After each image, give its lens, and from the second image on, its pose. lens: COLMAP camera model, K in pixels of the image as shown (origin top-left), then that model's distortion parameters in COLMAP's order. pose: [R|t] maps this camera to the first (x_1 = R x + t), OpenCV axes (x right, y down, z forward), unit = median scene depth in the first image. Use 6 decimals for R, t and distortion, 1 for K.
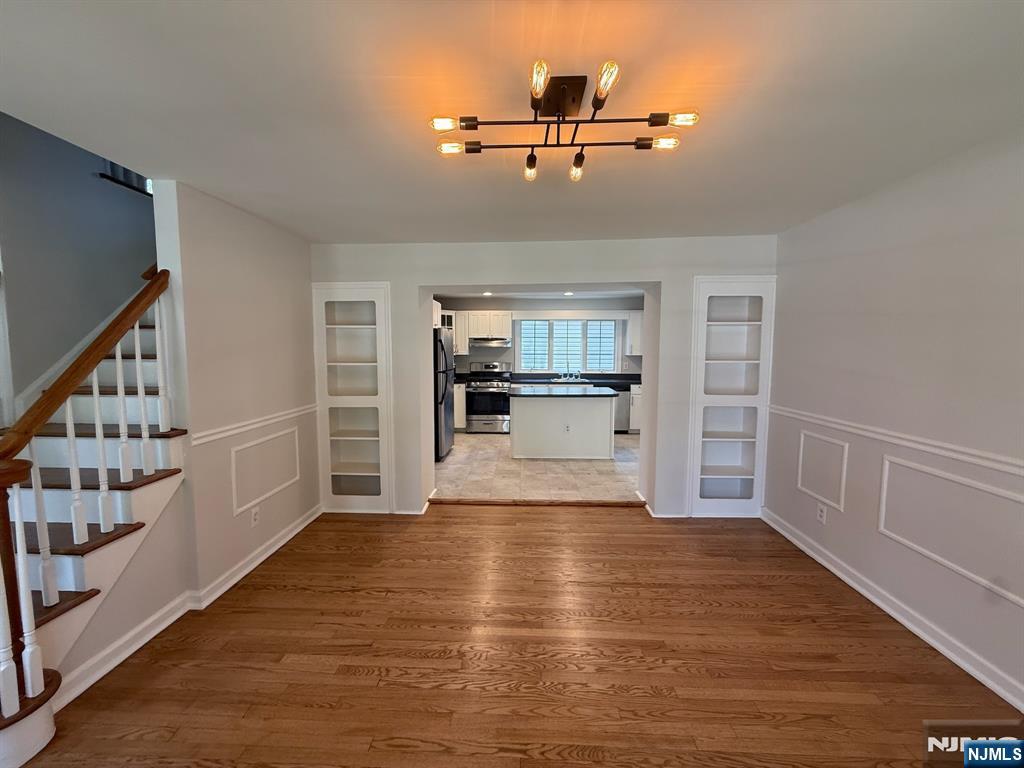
lens RADIAL K [[406.8, 0, 508.3], [0, 406.8, 381.7], [0, 0, 1]] dist [-0.000511, -0.000189]
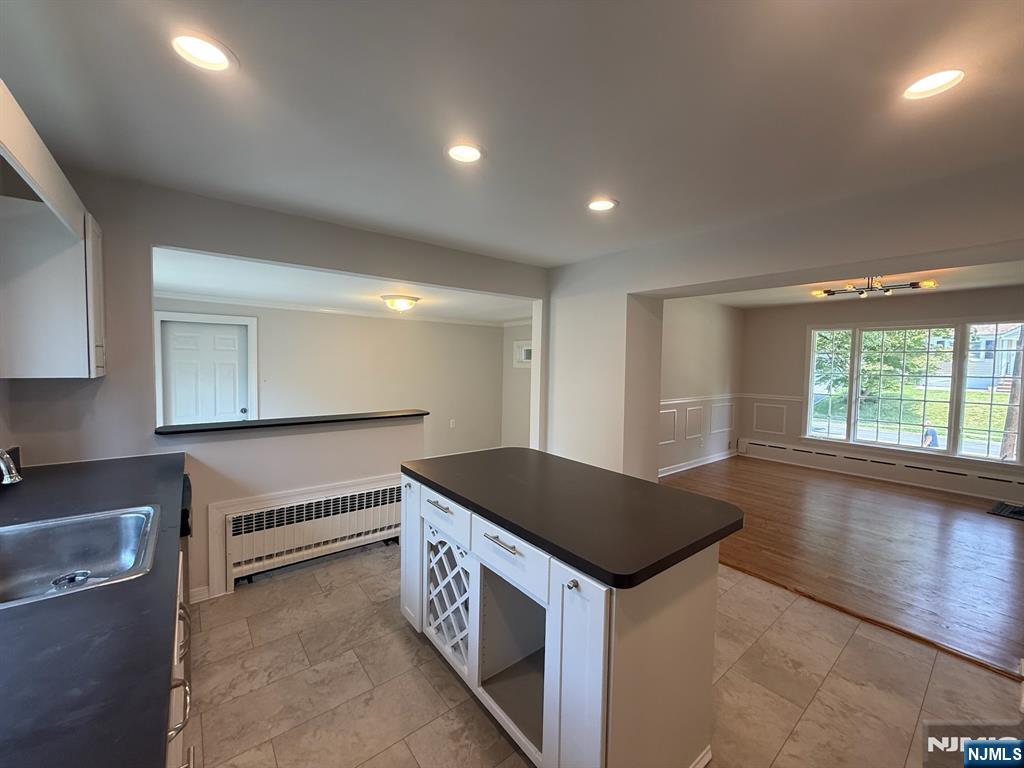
lens RADIAL K [[406.8, 0, 508.3], [0, 406.8, 381.7], [0, 0, 1]] dist [-0.000511, -0.000189]
pose [[-0.652767, -0.043510, 0.756308, -0.157648], [0.049959, 0.993704, 0.100286, -0.147922], [-0.755909, 0.103248, -0.646484, 1.910008]]
